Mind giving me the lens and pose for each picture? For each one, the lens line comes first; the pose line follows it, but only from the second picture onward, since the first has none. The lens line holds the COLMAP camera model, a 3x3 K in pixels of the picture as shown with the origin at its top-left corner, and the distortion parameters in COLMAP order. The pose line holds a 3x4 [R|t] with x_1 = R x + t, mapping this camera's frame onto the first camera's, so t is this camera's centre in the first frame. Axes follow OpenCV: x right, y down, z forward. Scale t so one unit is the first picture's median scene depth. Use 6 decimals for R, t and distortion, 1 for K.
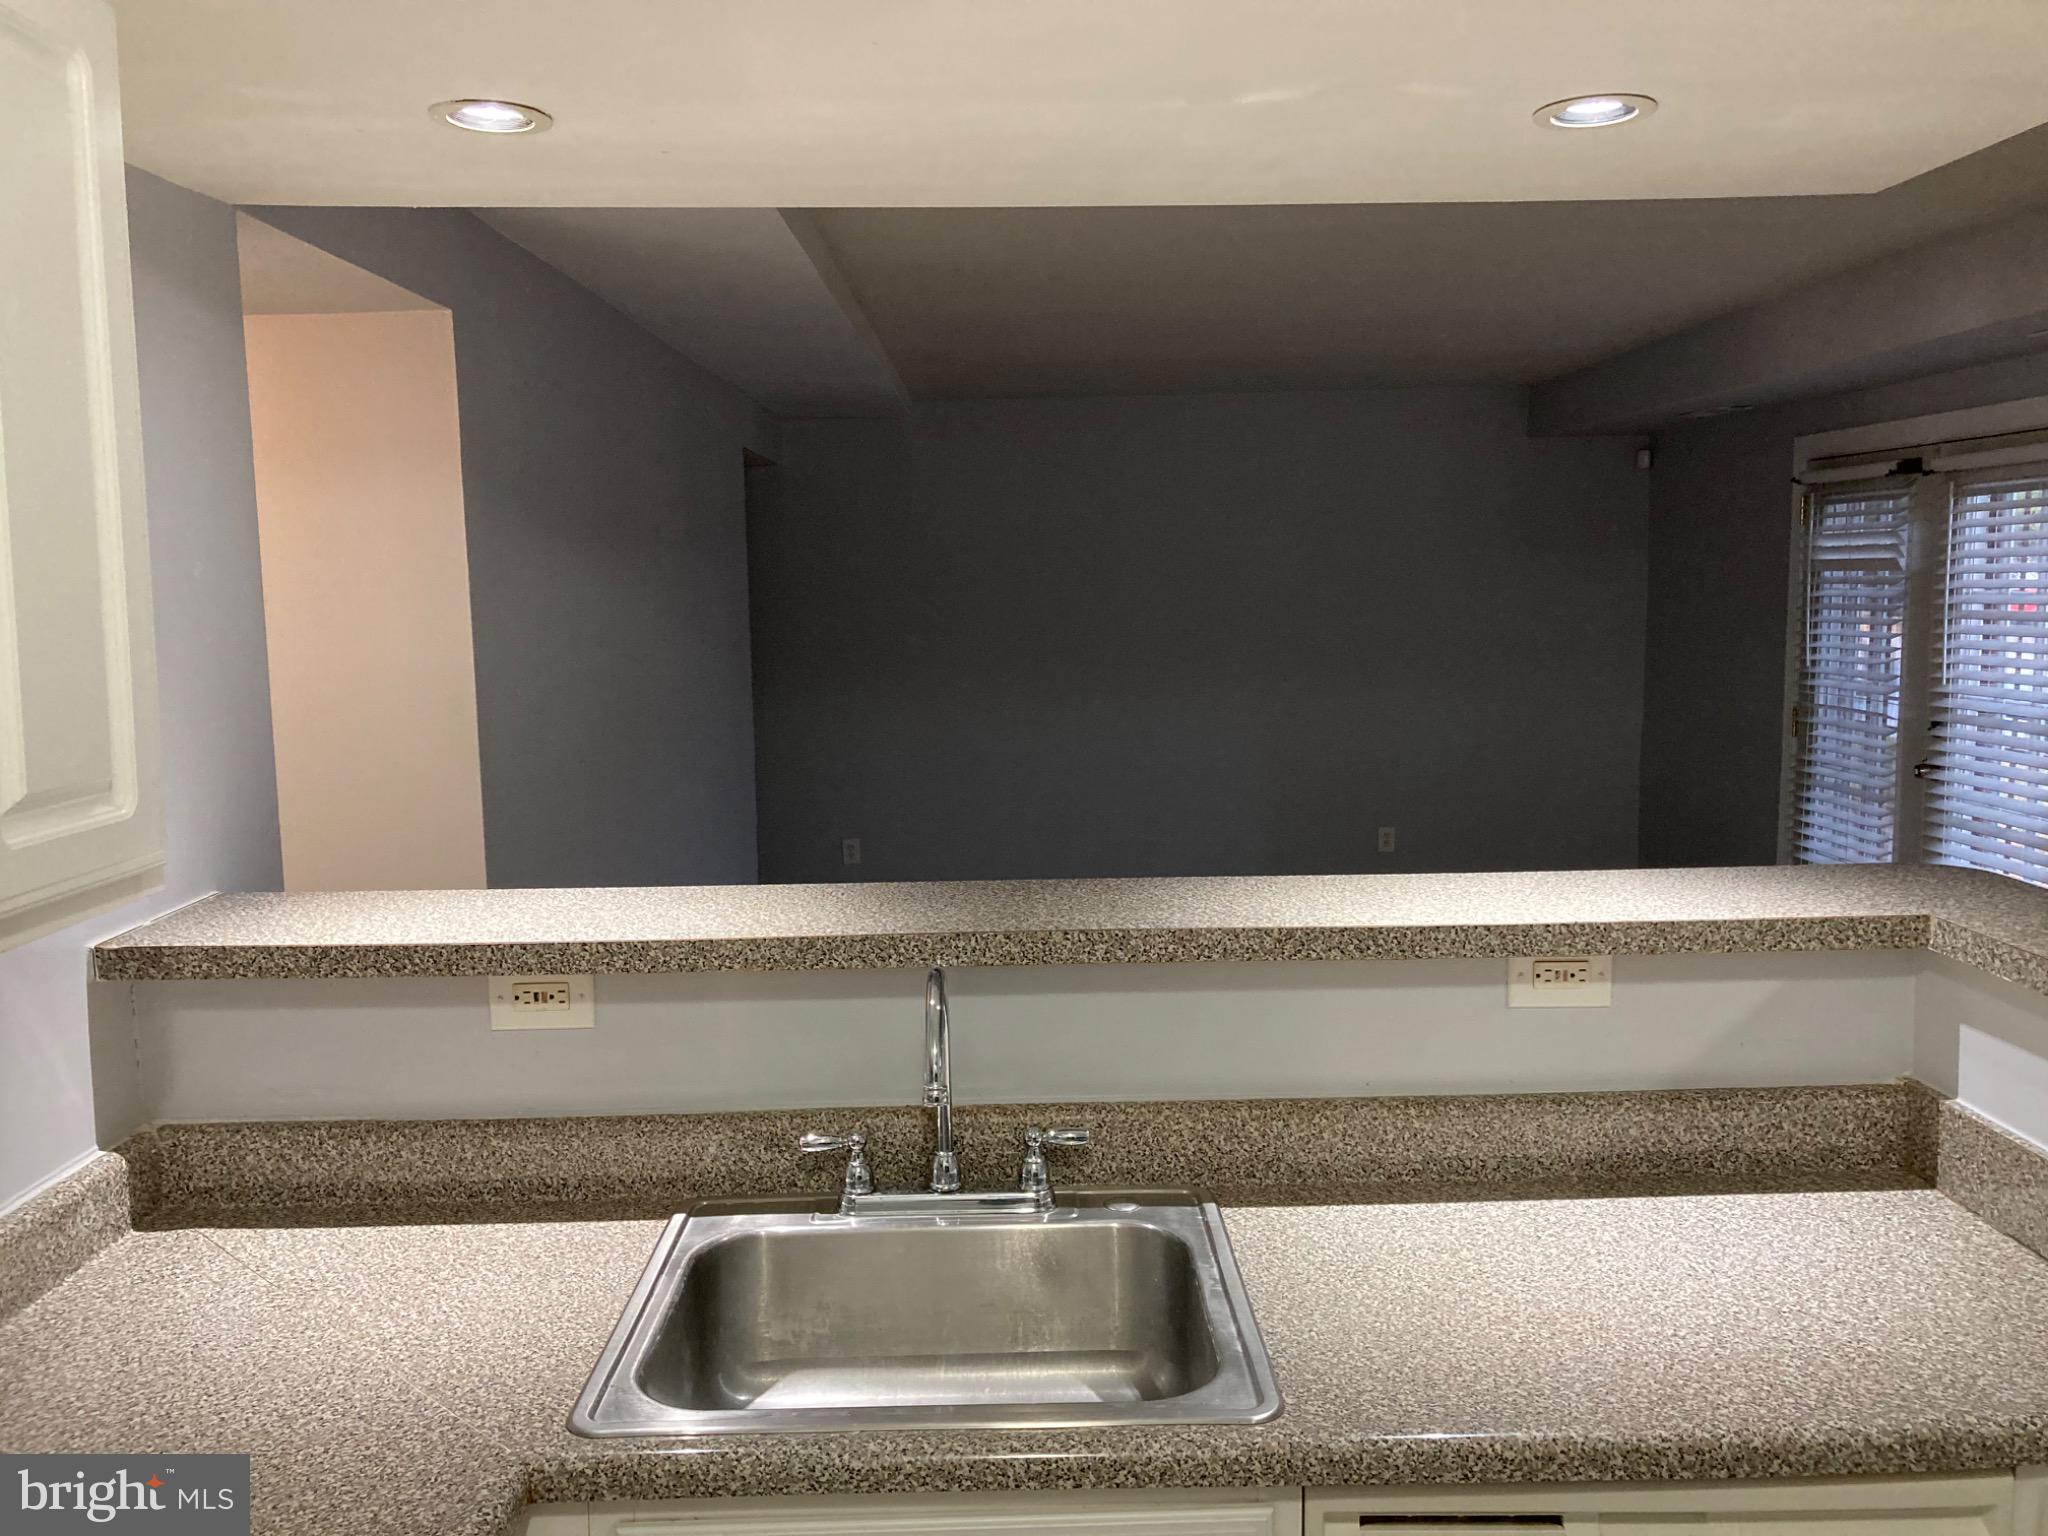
lens RADIAL K [[1680.5, 0, 1022.6], [0, 1680.5, 745.0], [0, 0, 1]] dist [0.051913, -0.065199]
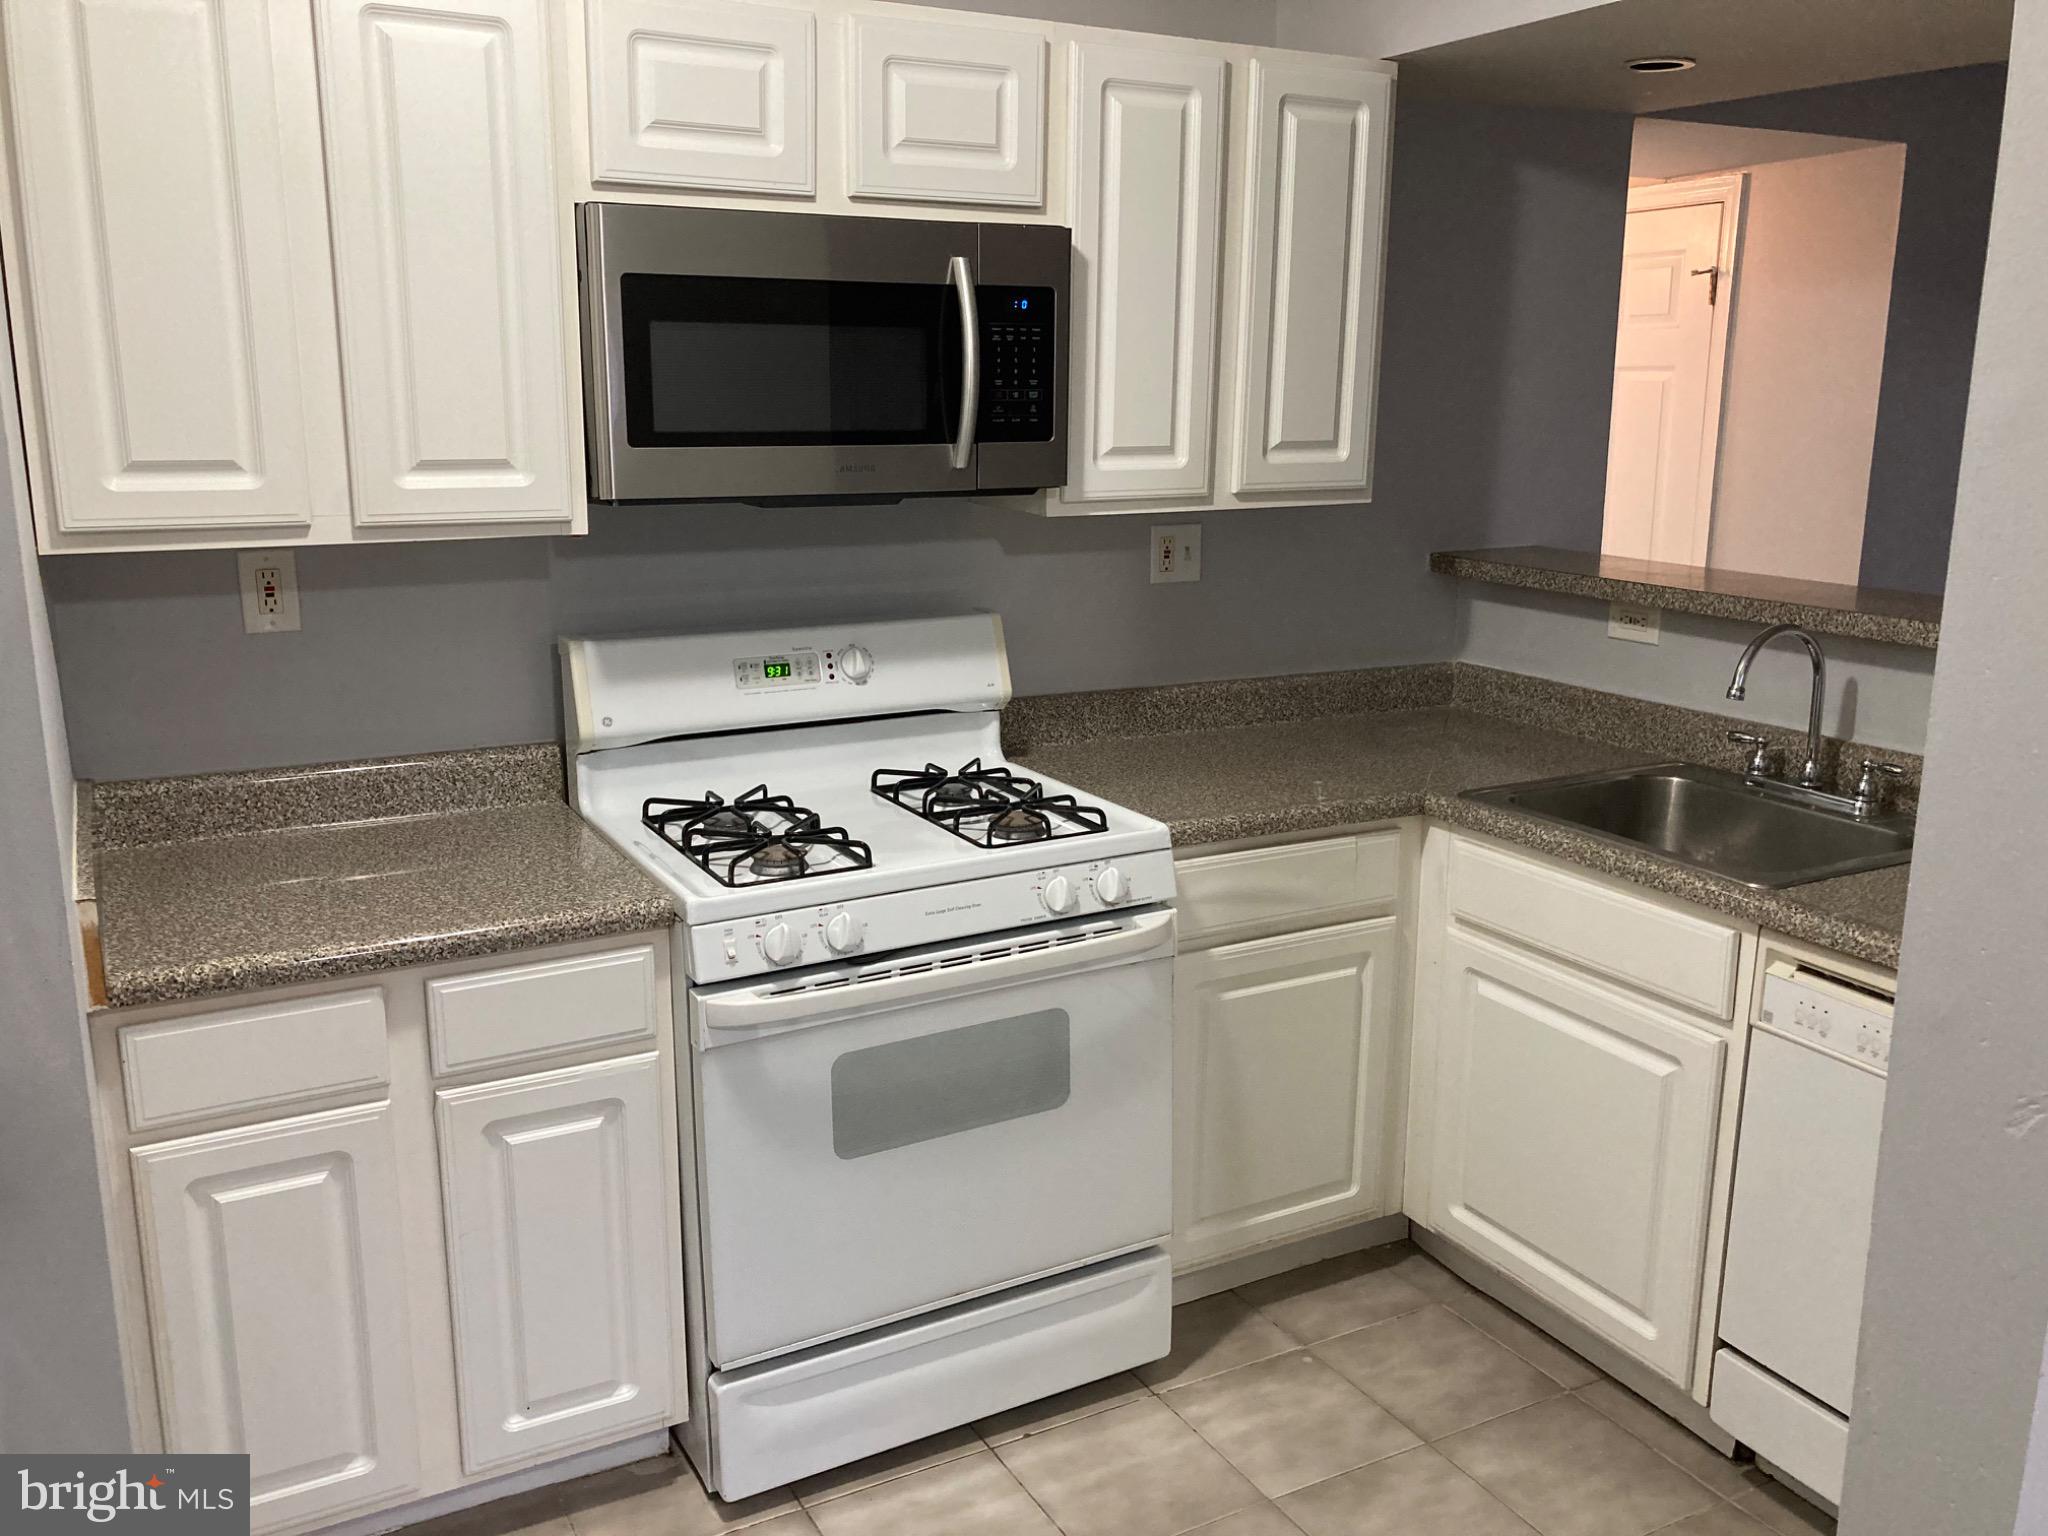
lens RADIAL K [[1709.5, 0, 1020.8], [0, 1709.5, 750.4], [0, 0, 1]] dist [0.188993, -0.582245]
pose [[0.465072, 0.205363, -0.861124, 0.893294], [-0.104124, 0.978659, 0.177159, 0.038407], [0.879128, 0.007272, 0.476530, -0.298278]]
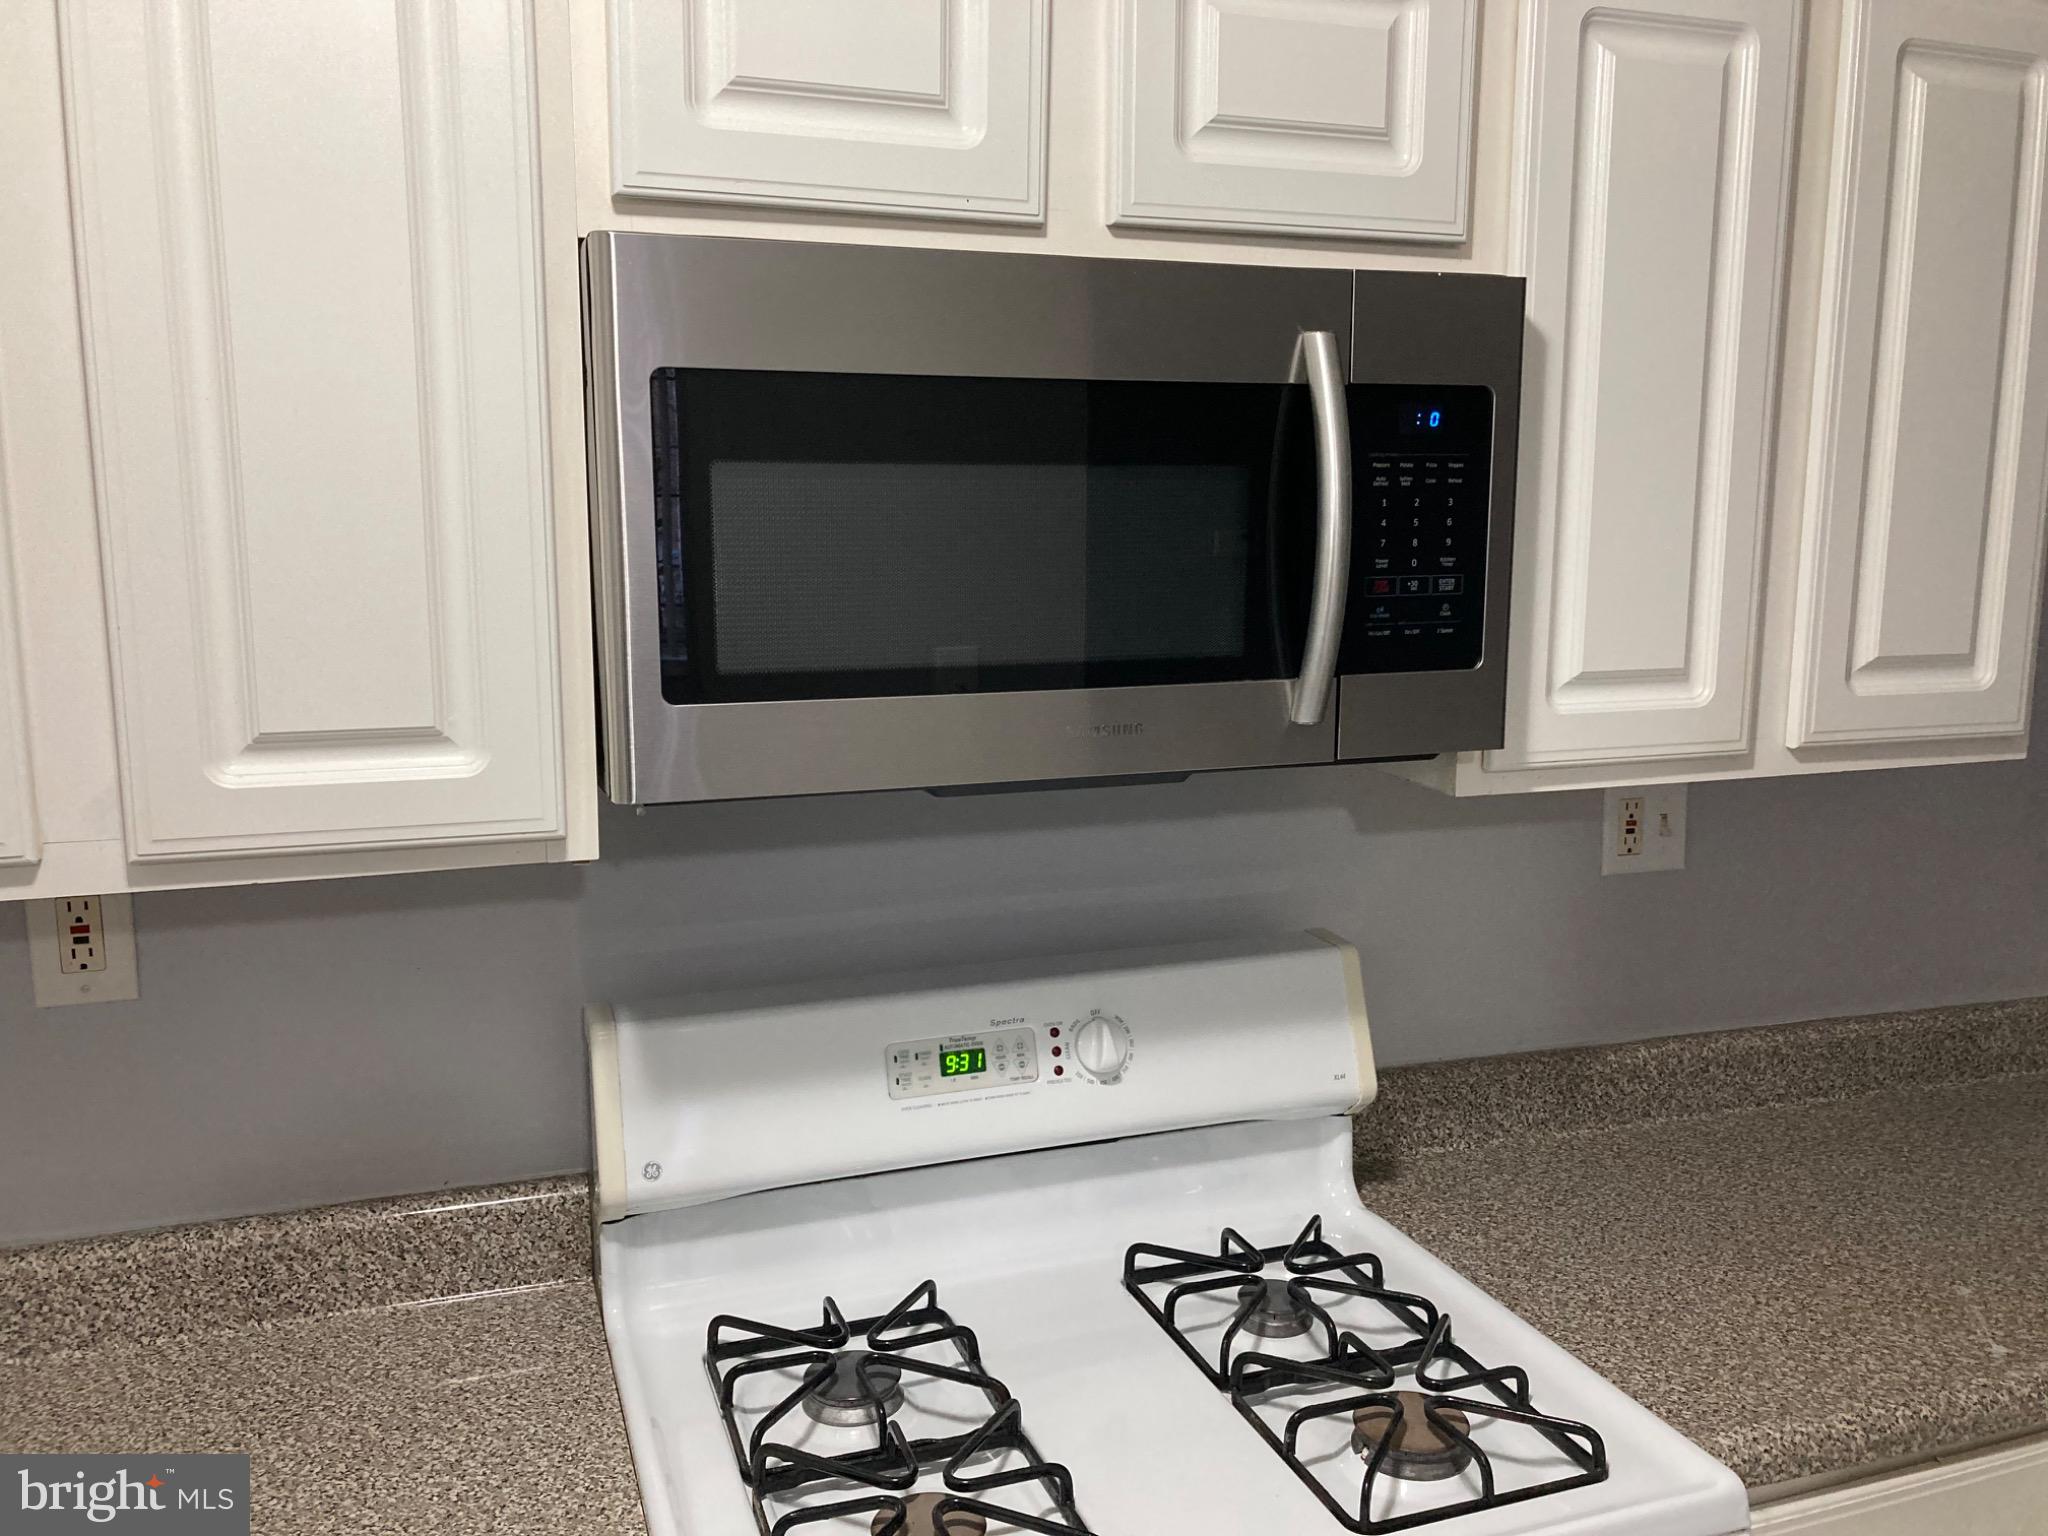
lens RADIAL K [[1680.5, 0, 1022.6], [0, 1680.5, 745.0], [0, 0, 1]] dist [0.051913, -0.065199]
pose [[0.318876, 0.147923, -0.936182, 0.282991], [-0.102306, 0.987347, 0.121160, 0.002251], [0.942259, 0.057142, 0.329975, -0.039575]]
